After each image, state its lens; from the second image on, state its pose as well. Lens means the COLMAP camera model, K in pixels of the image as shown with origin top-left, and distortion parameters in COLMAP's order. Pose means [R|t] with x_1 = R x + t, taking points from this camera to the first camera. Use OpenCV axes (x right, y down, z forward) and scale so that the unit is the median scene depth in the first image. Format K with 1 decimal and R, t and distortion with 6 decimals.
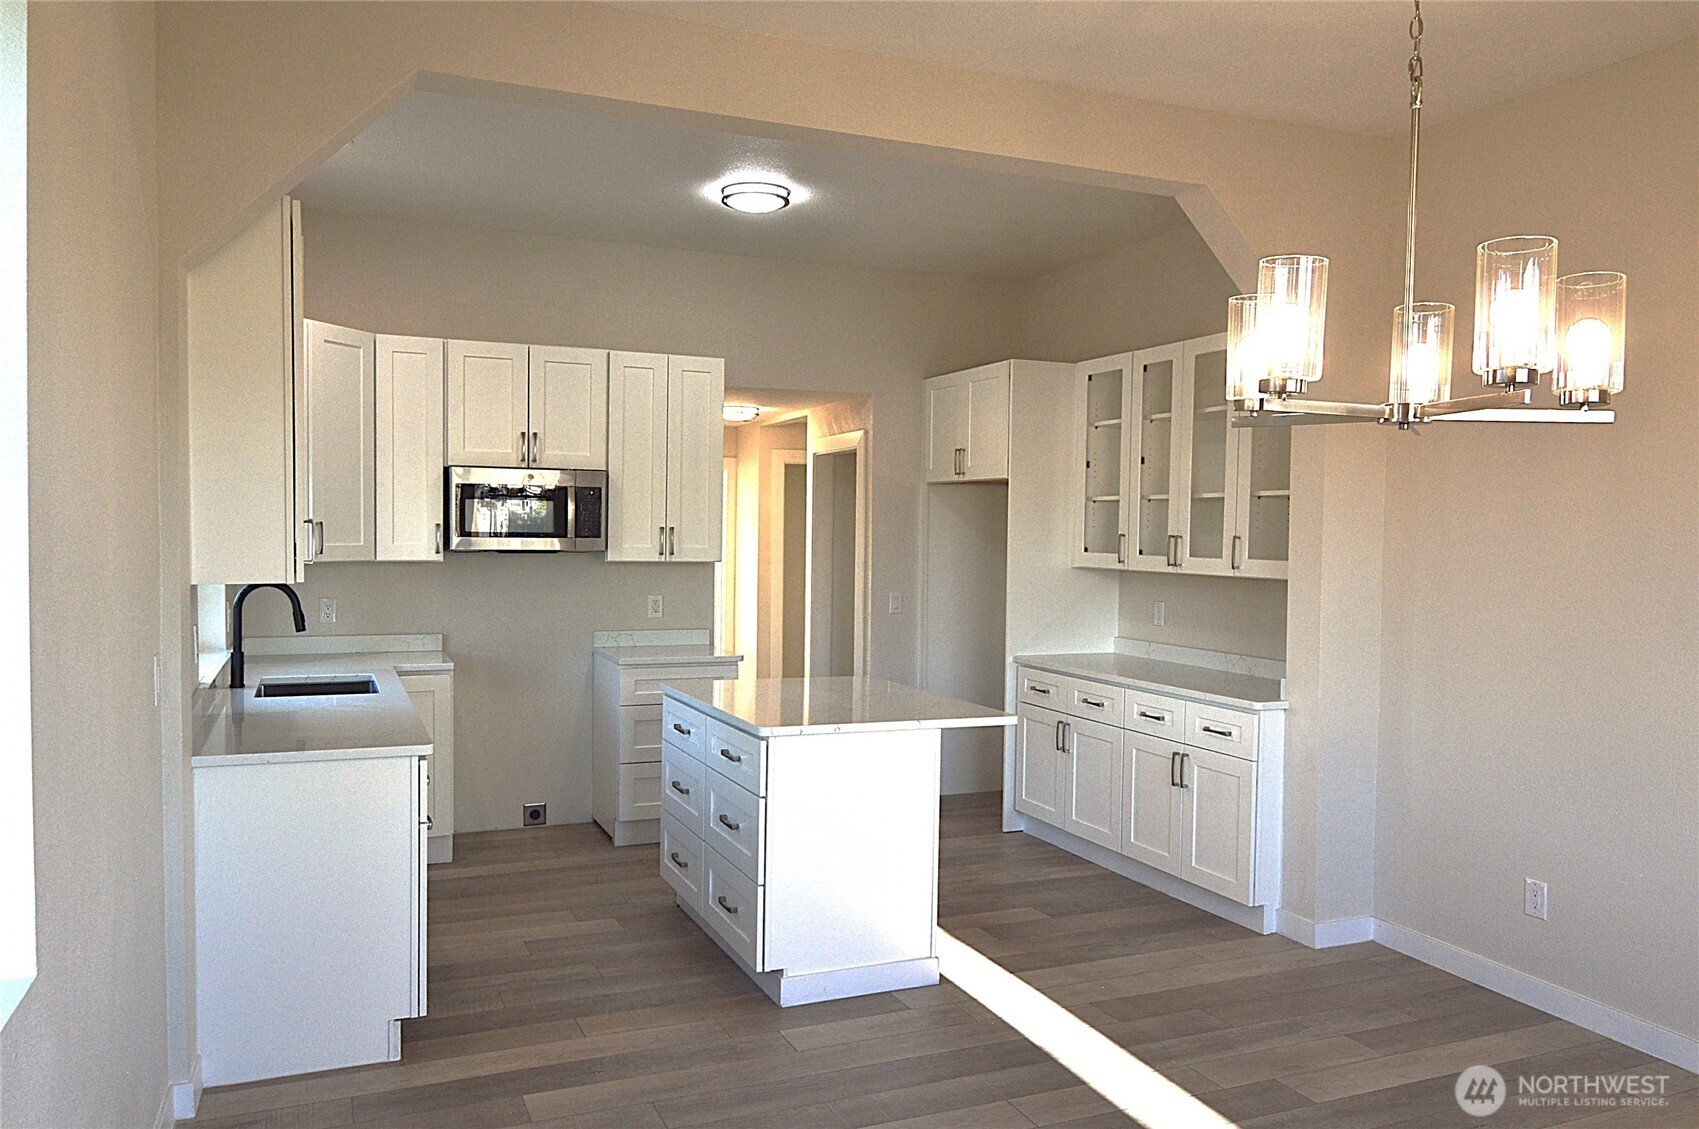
lens RADIAL K [[1231.8, 0, 847.4], [0, 1231.8, 565.2], [0, 0, 1]] dist [-0.006399, -0.006691]
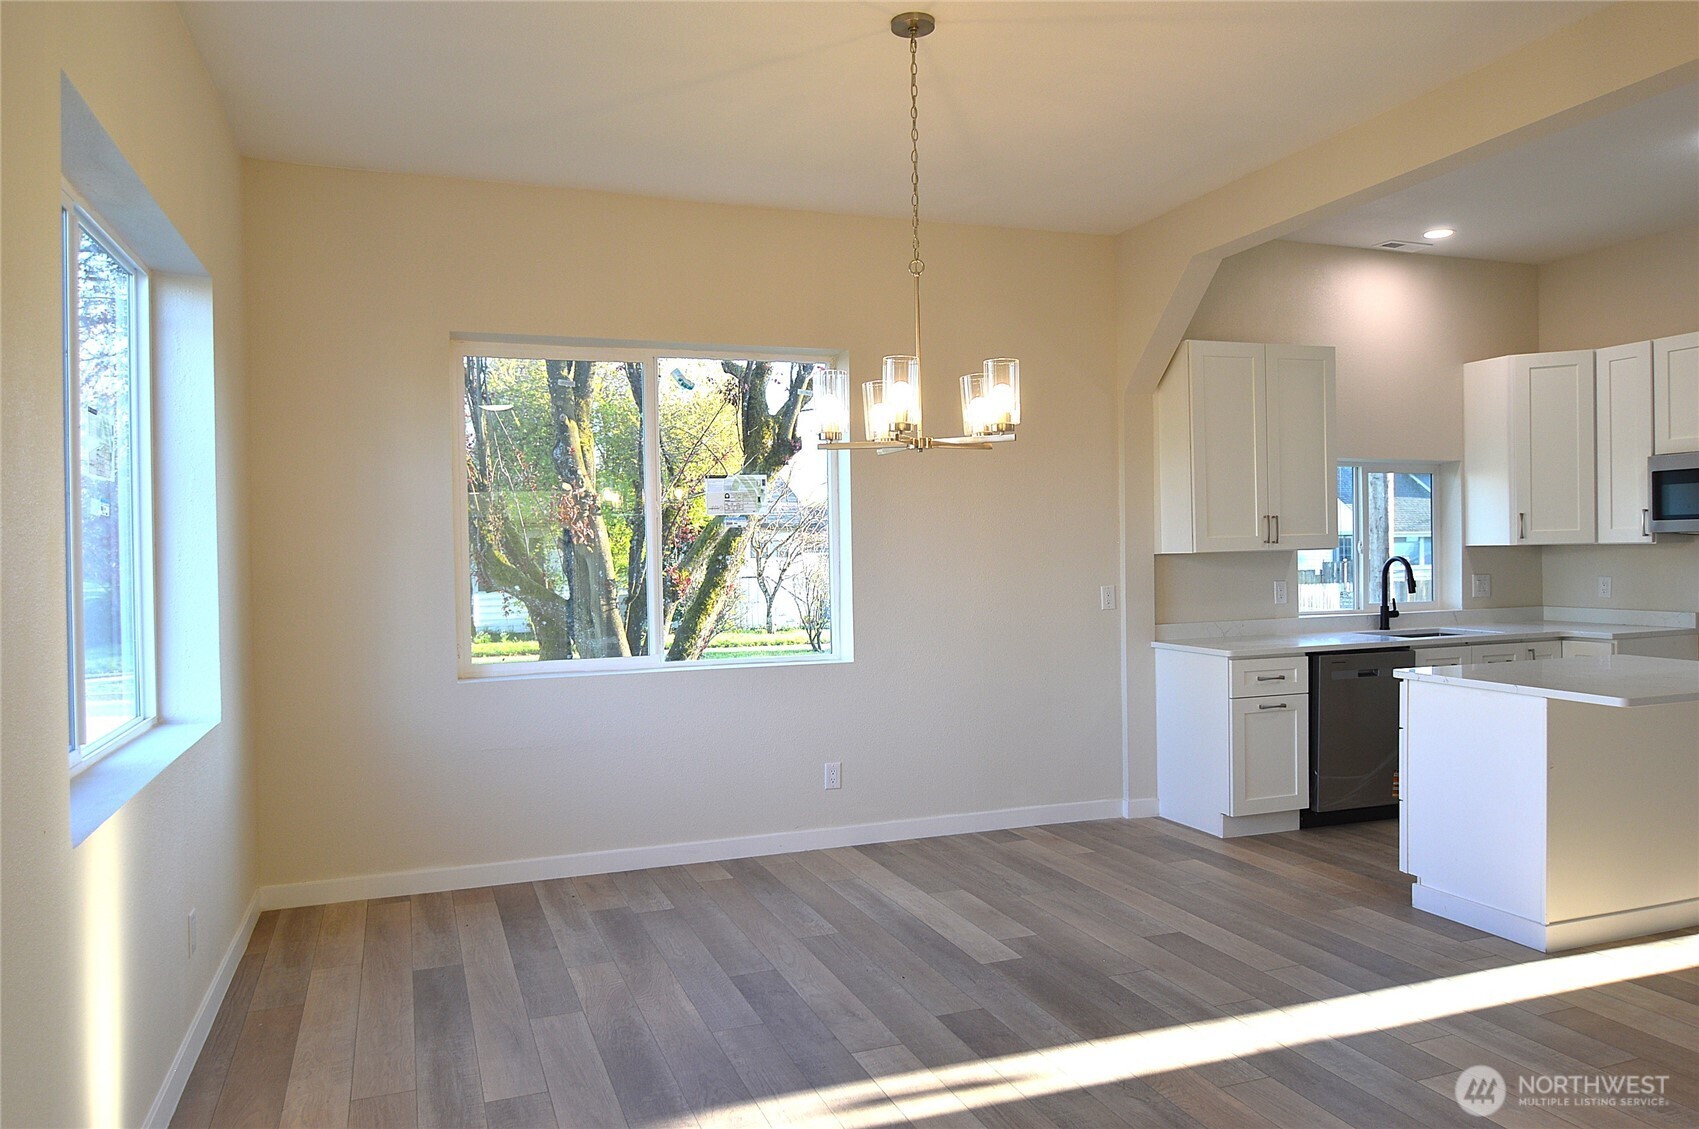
lens RADIAL K [[1192.9, 0, 823.4], [0, 1192.9, 576.4], [0, 0, 1]] dist [-0.004710, -0.007762]
pose [[-0.072804, 0.011866, -0.997276, 0.912088], [-0.005155, 0.999911, 0.012273, 0.019946], [0.997333, 0.006035, -0.072736, 0.404361]]
